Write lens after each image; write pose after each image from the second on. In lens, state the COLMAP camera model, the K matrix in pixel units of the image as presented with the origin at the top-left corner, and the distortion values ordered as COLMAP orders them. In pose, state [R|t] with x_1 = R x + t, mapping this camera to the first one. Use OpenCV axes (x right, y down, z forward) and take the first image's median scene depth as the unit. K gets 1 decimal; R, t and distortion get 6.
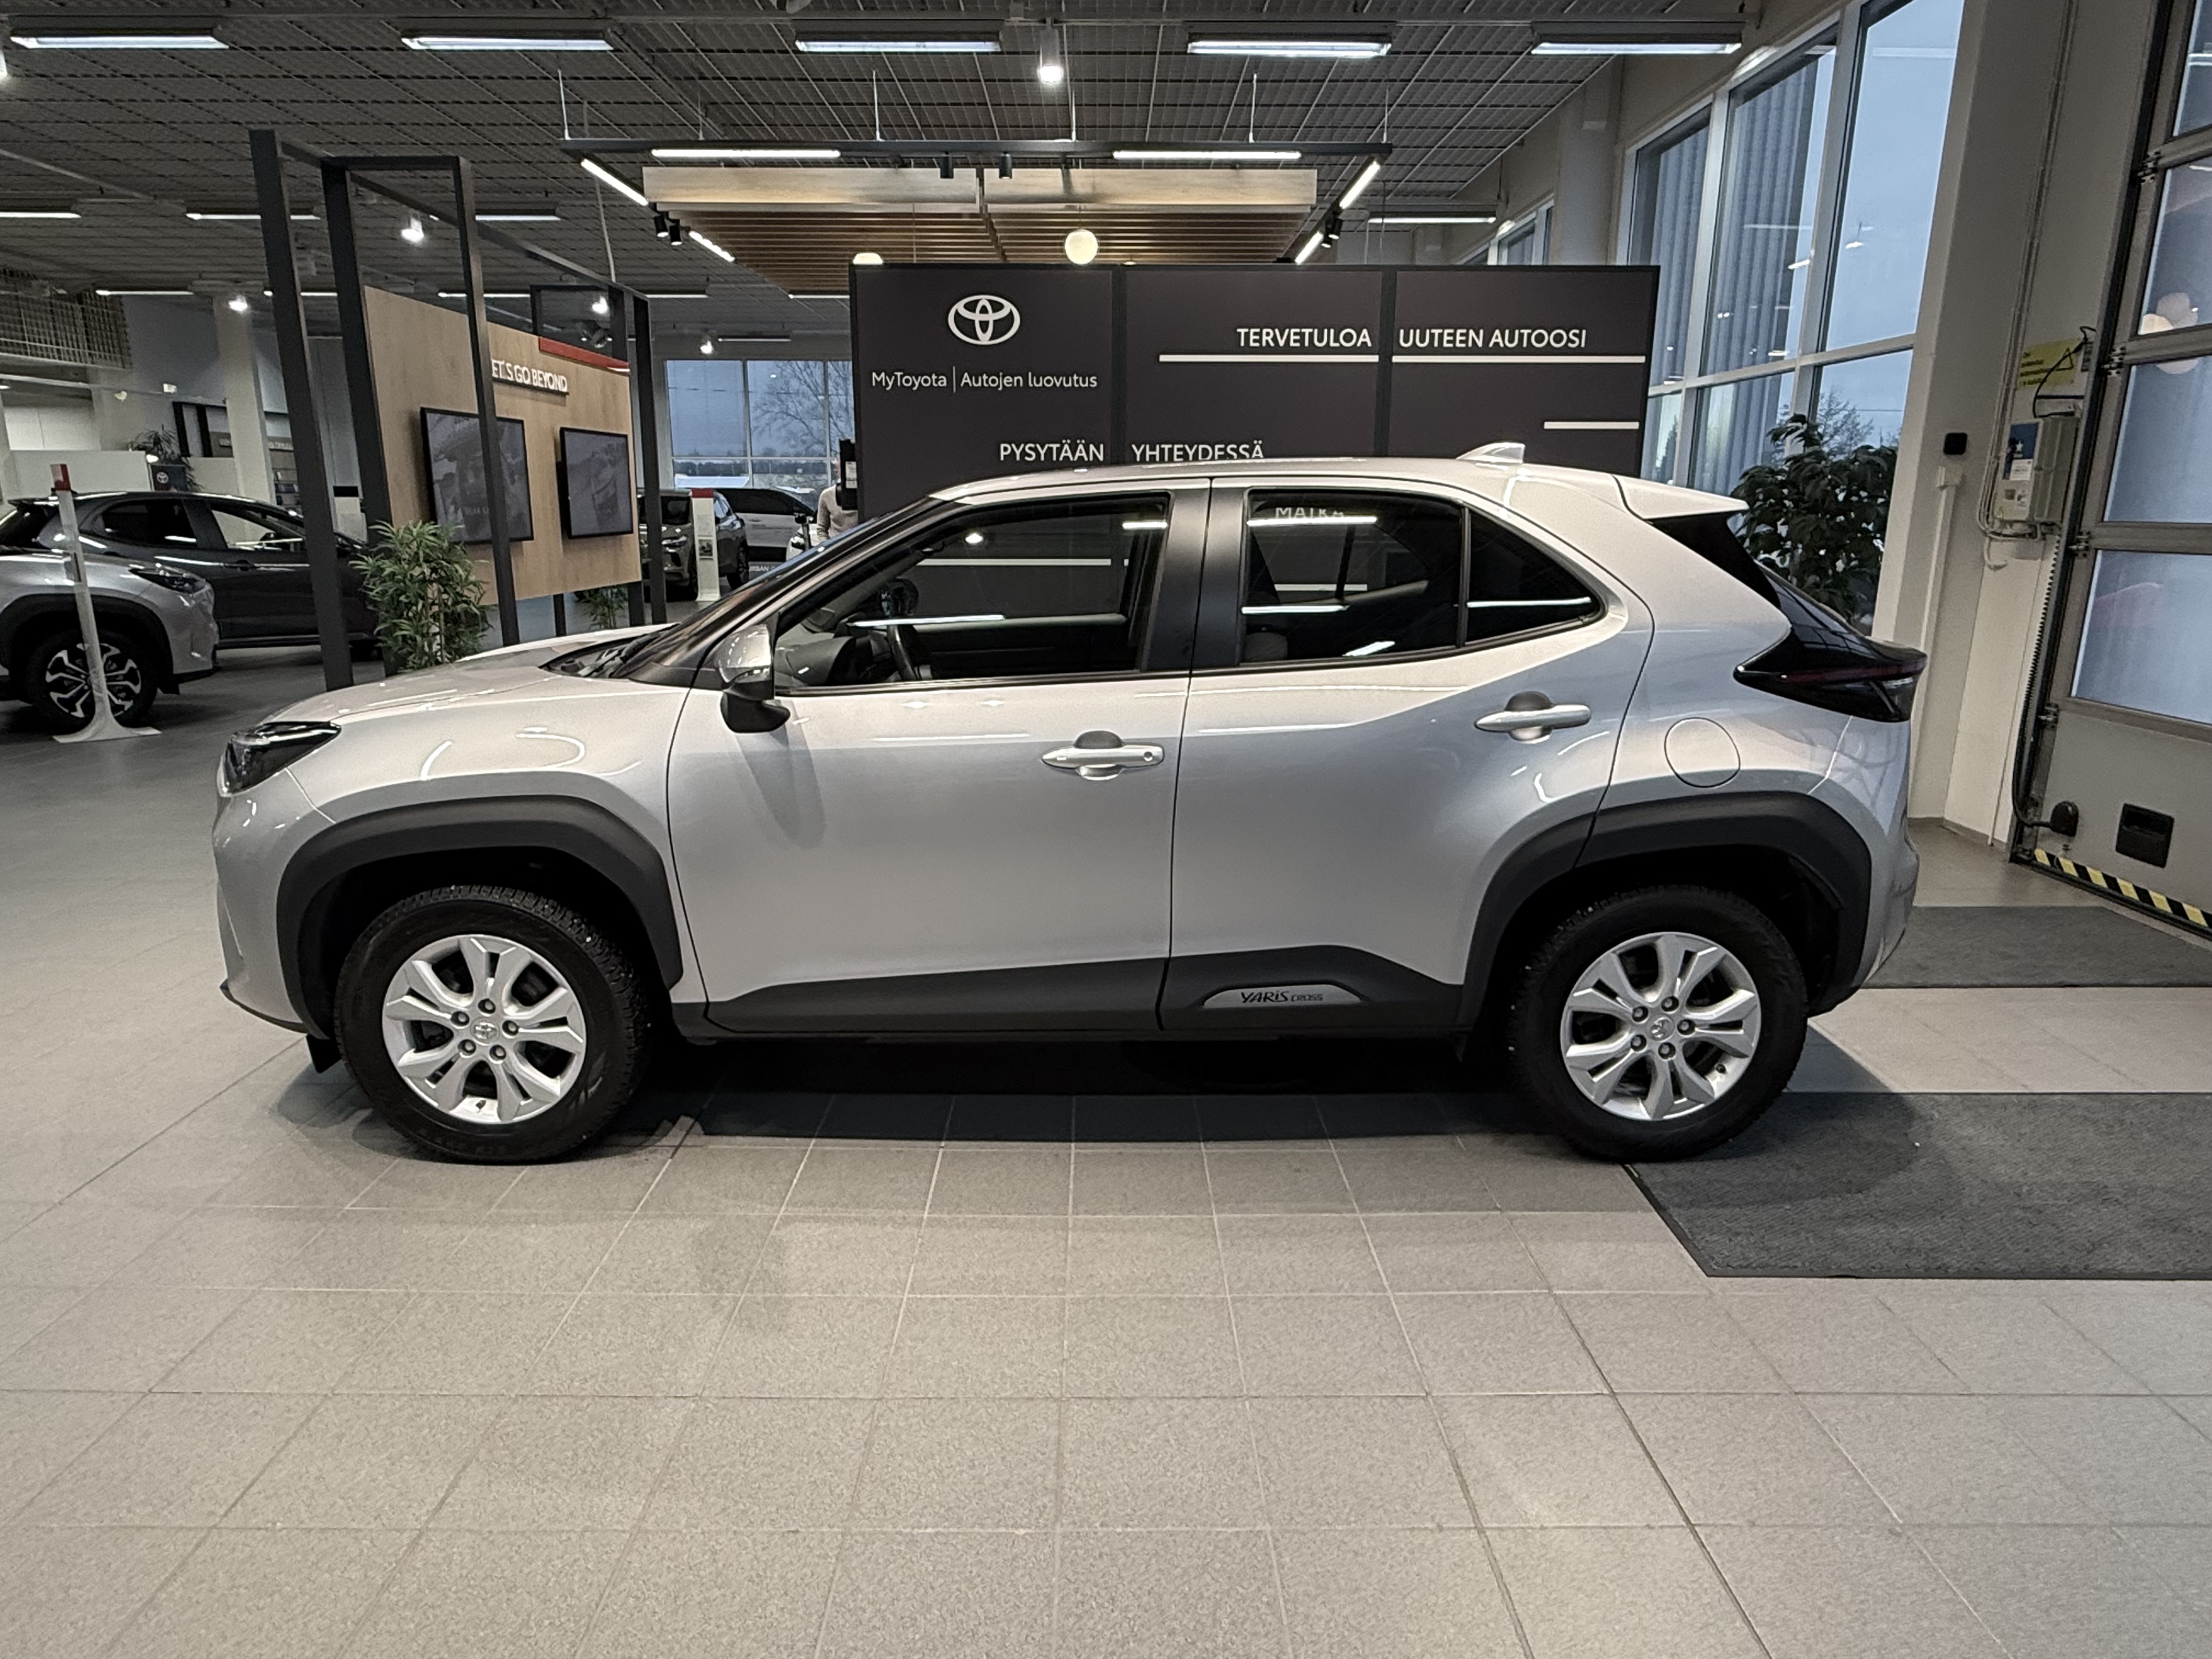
lens RADIAL K [[1354.8, 0, 1100.2], [0, 1354.8, 837.4], [0, 0, 1]] dist [0.001497, 0.000885]
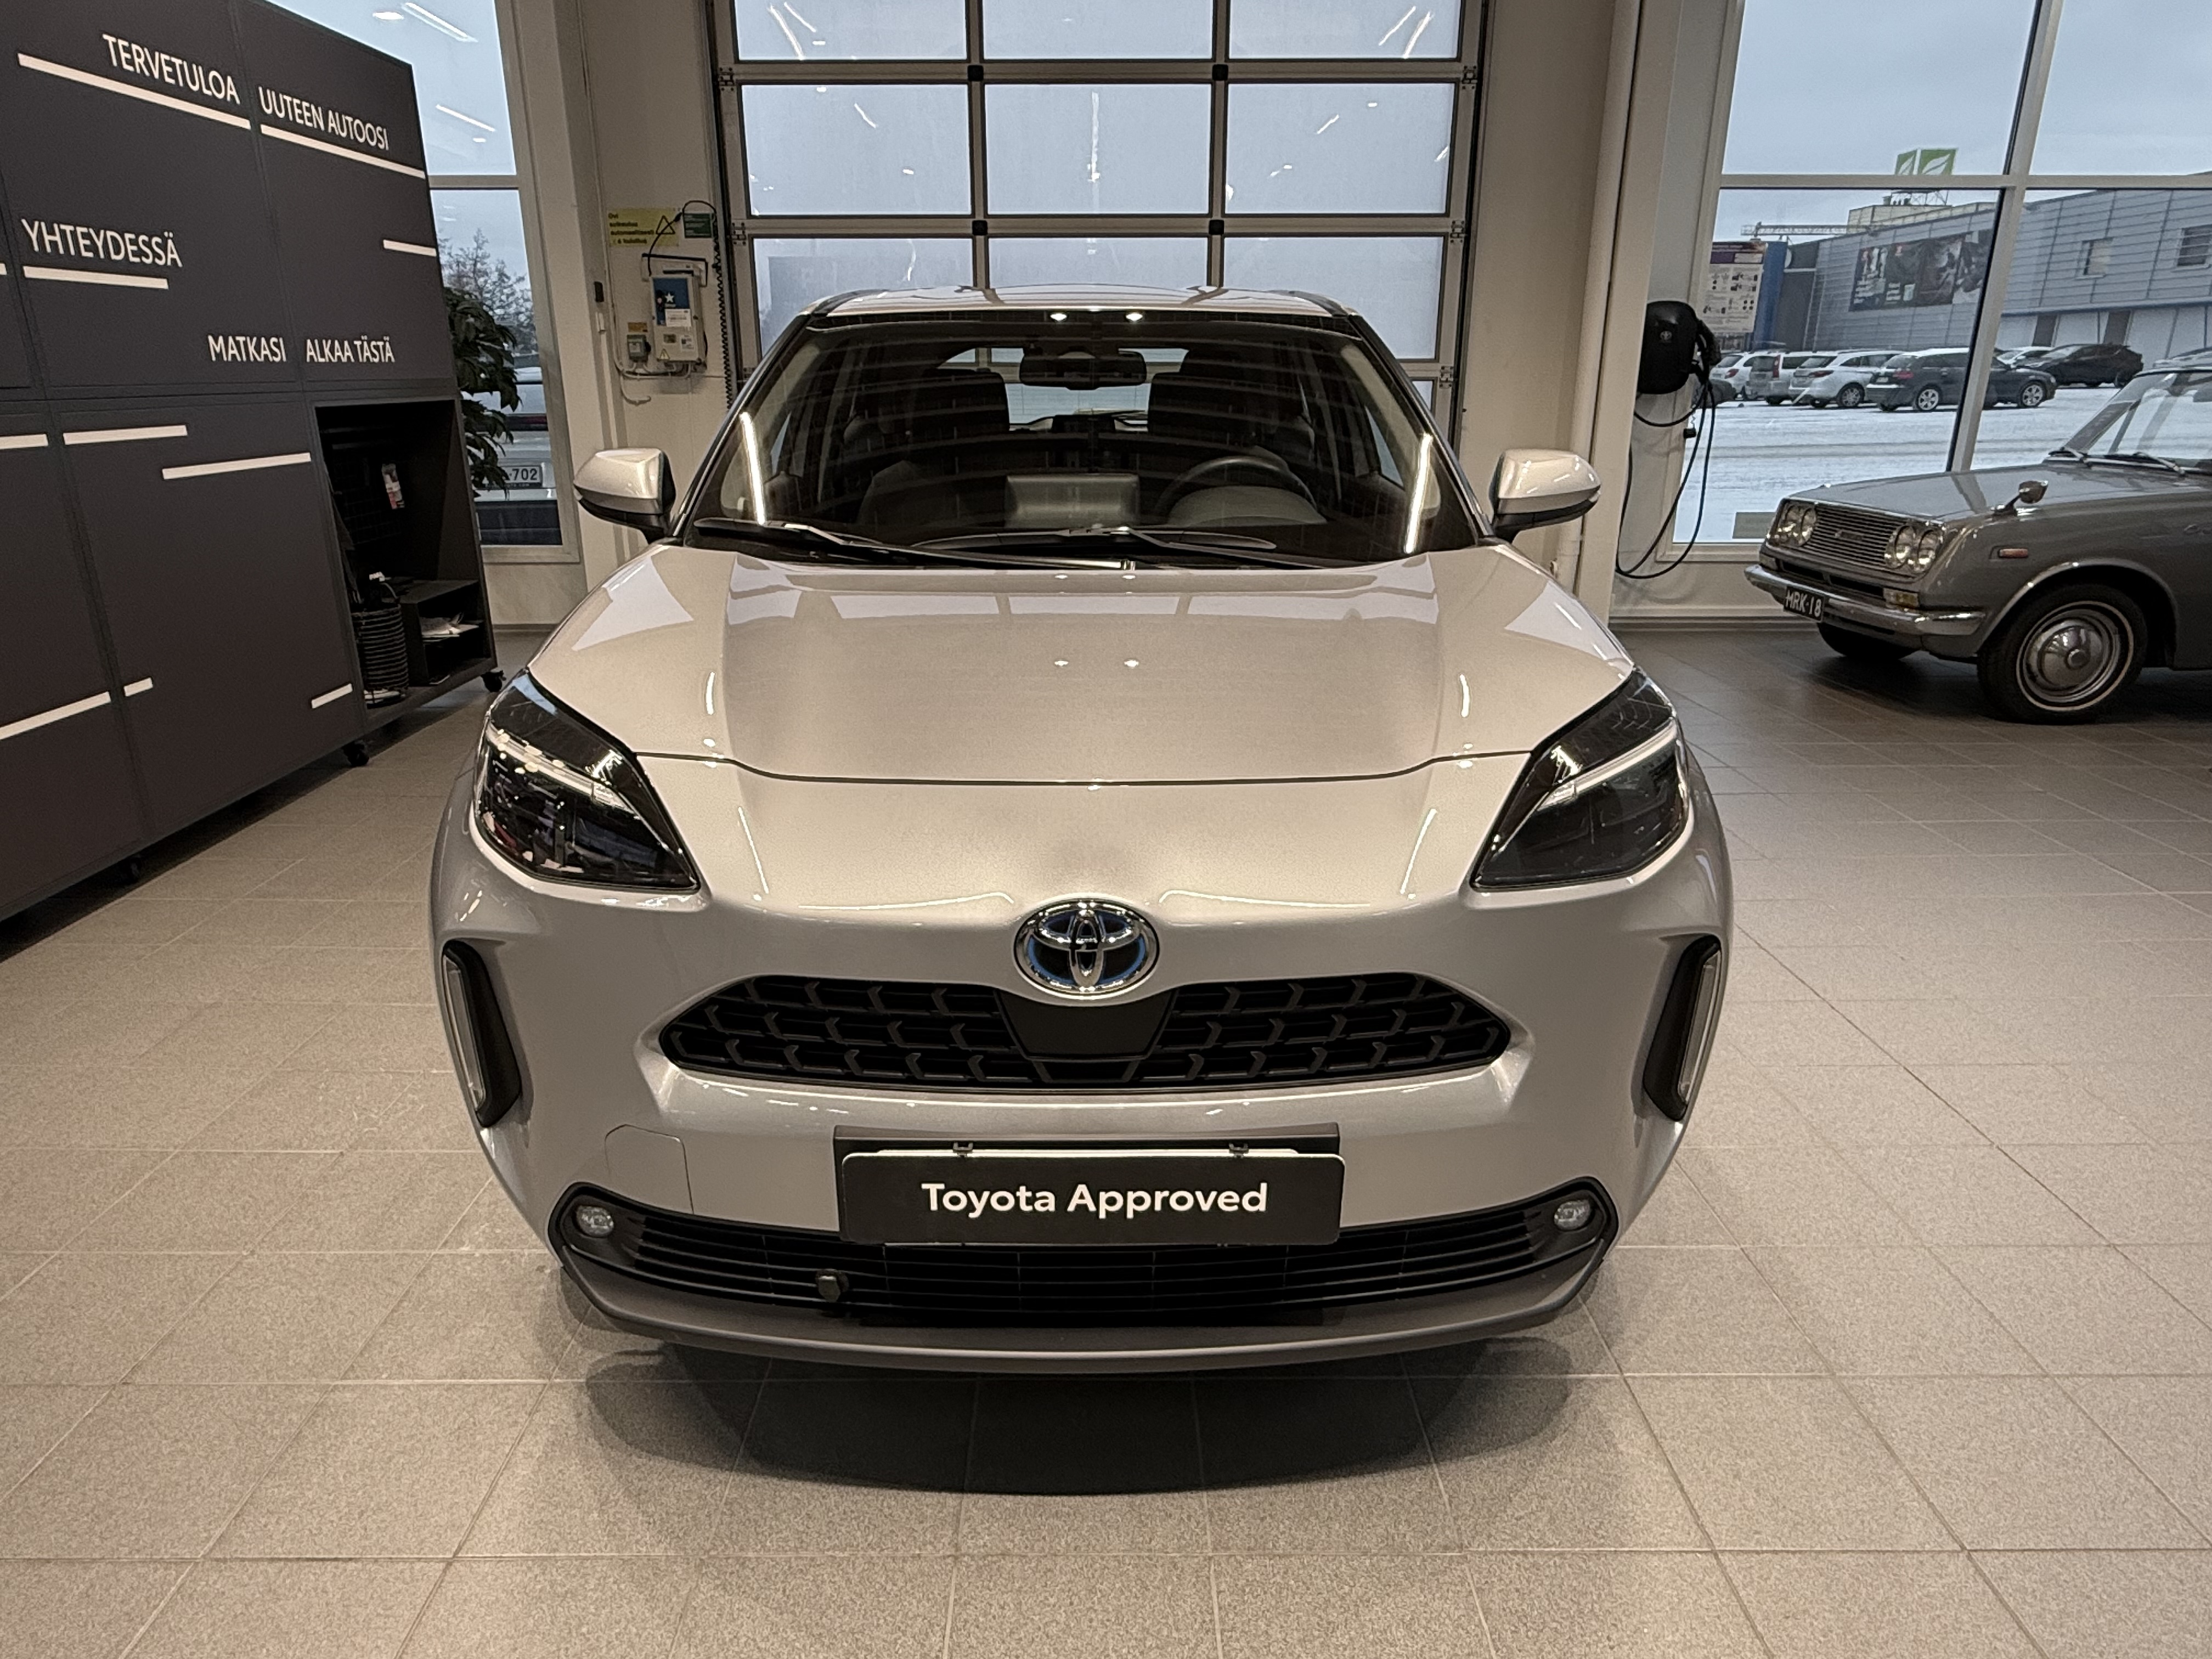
lens RADIAL K [[1354.8, 0, 1109.0], [0, 1354.8, 834.6], [0, 0, 1]] dist [0.001497, 0.000885]
pose [[-0.007771, -0.329941, 0.943970, -0.590617], [0.241227, 0.915500, 0.321976, -0.136474], [-0.970438, 0.230213, 0.072476, 0.606631]]
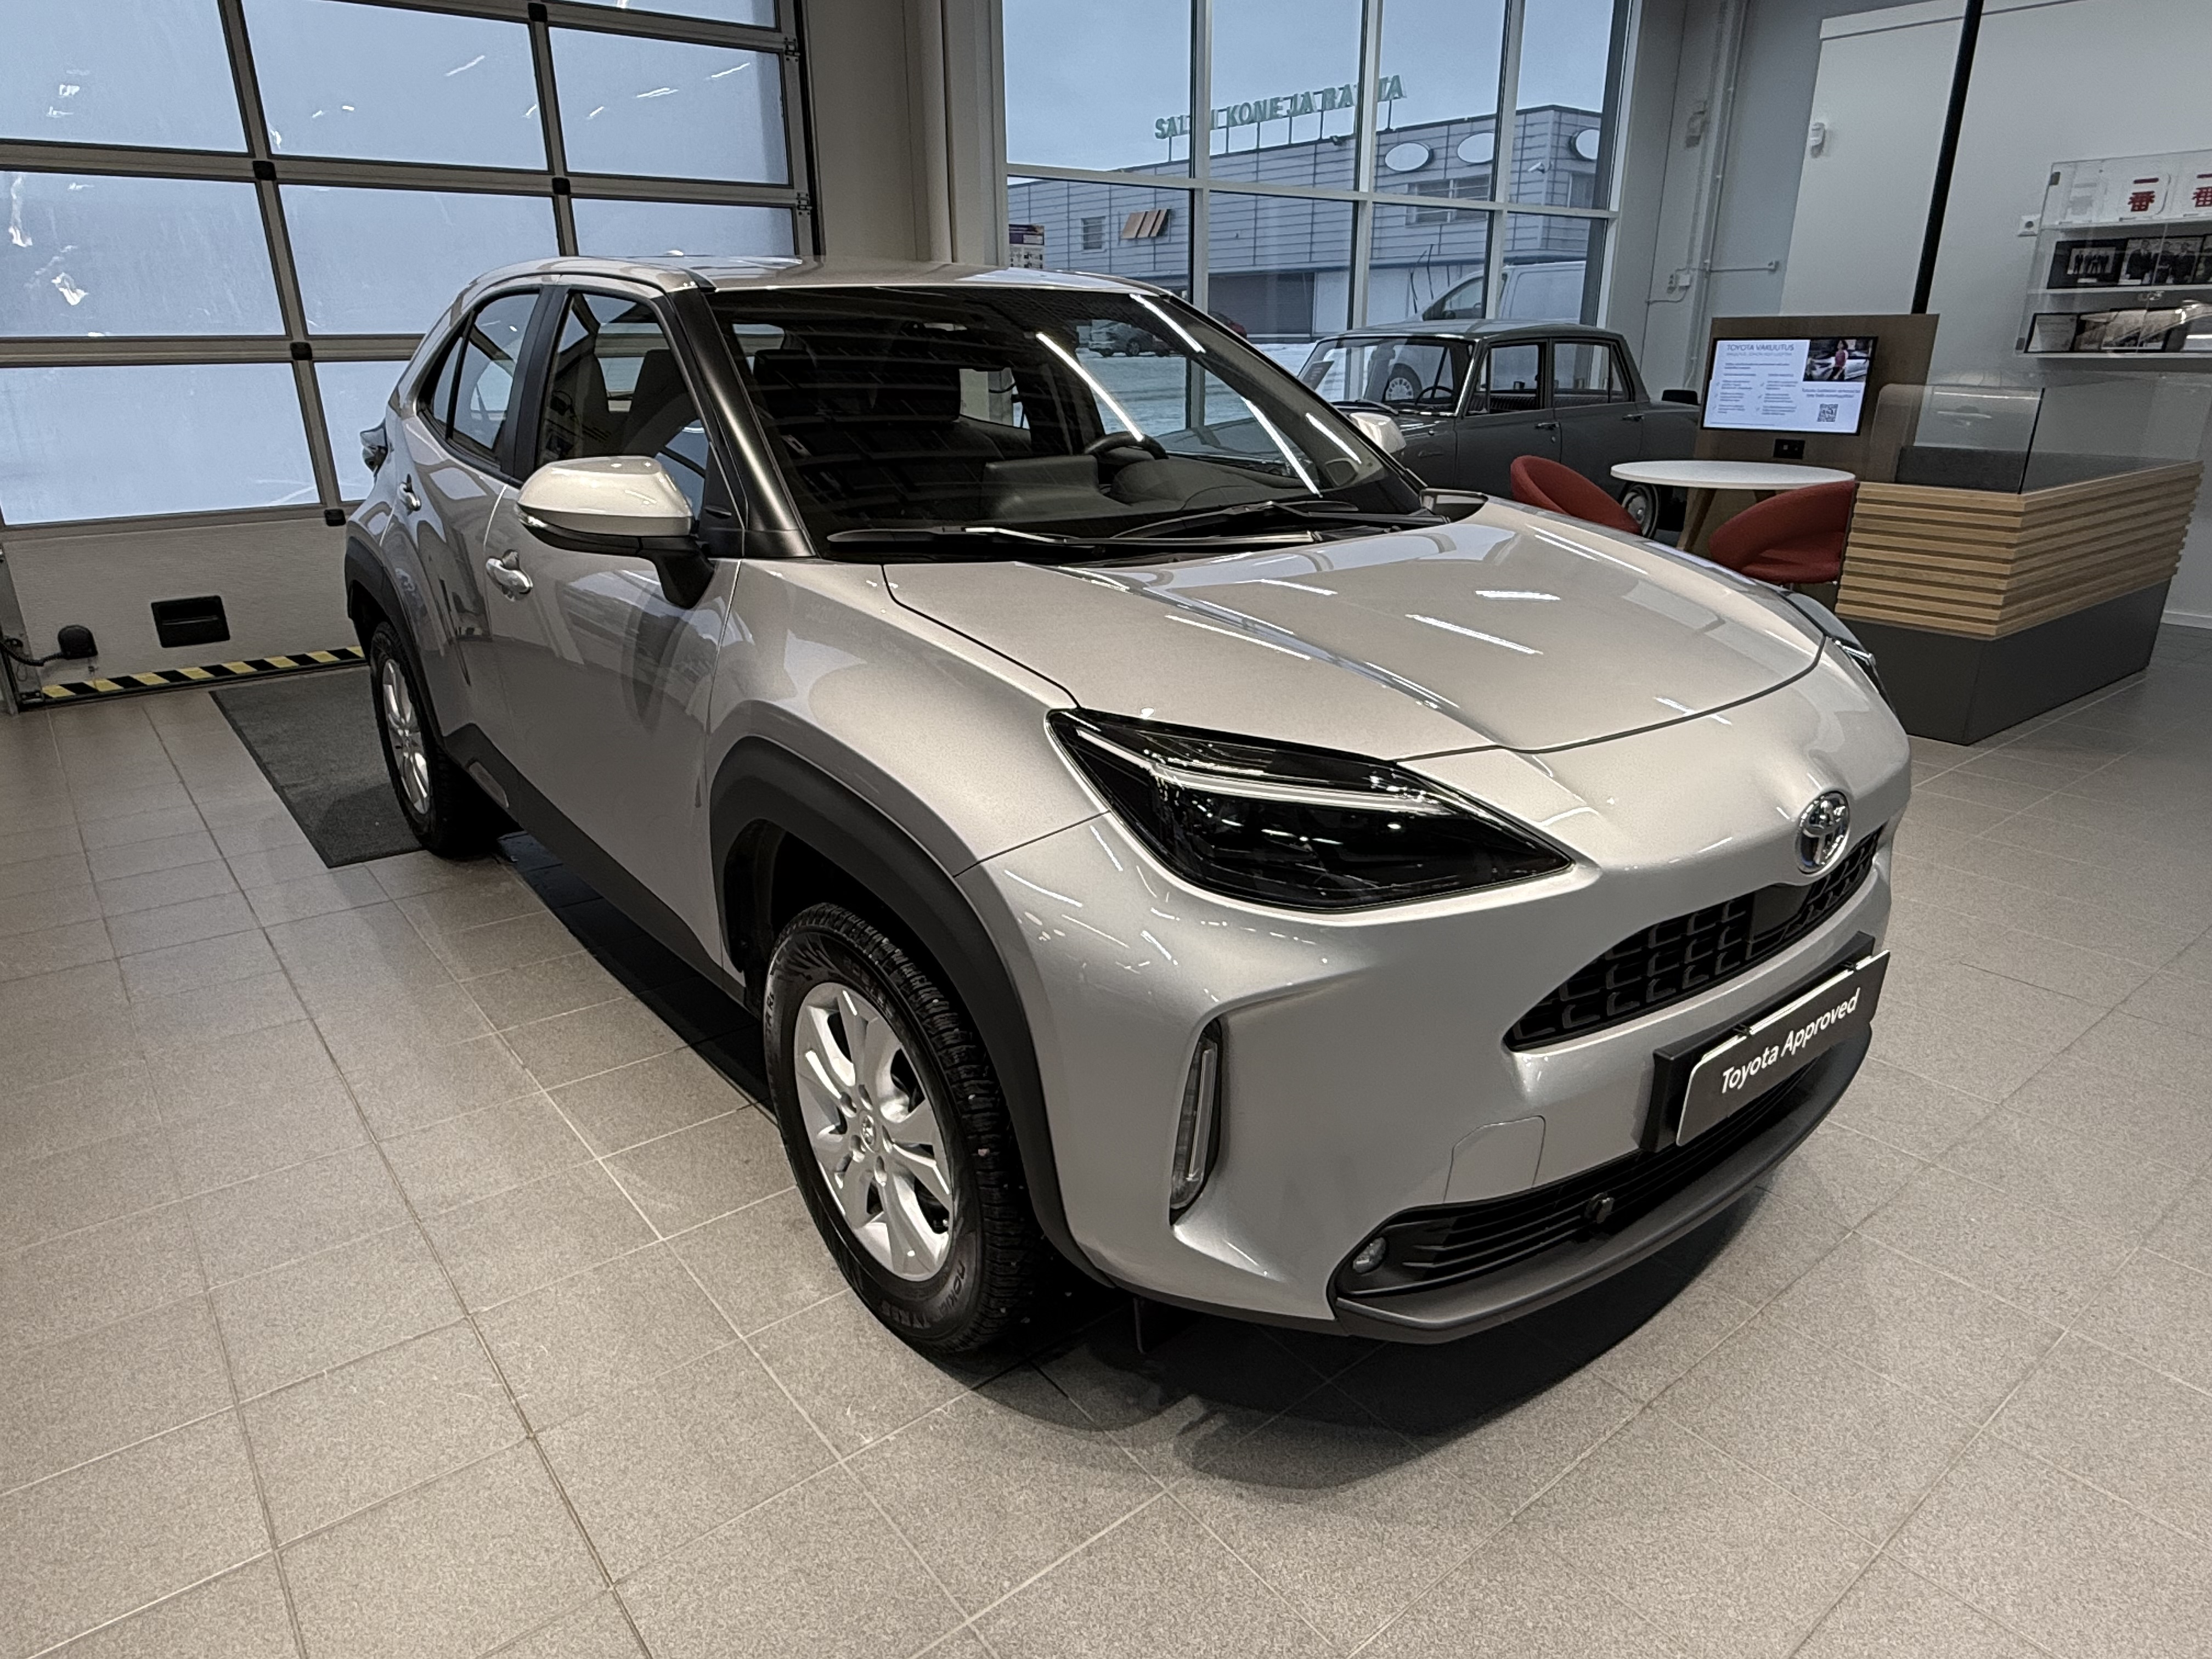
lens RADIAL K [[1354.8, 0, 1102.6], [0, 1354.8, 820.2], [0, 0, 1]] dist [0.001497, 0.000885]
pose [[-0.616357, -0.267344, 0.740696, -0.496517], [0.195099, 0.859437, 0.472550, -0.208961], [-0.762916, 0.435769, -0.477562, 0.875584]]
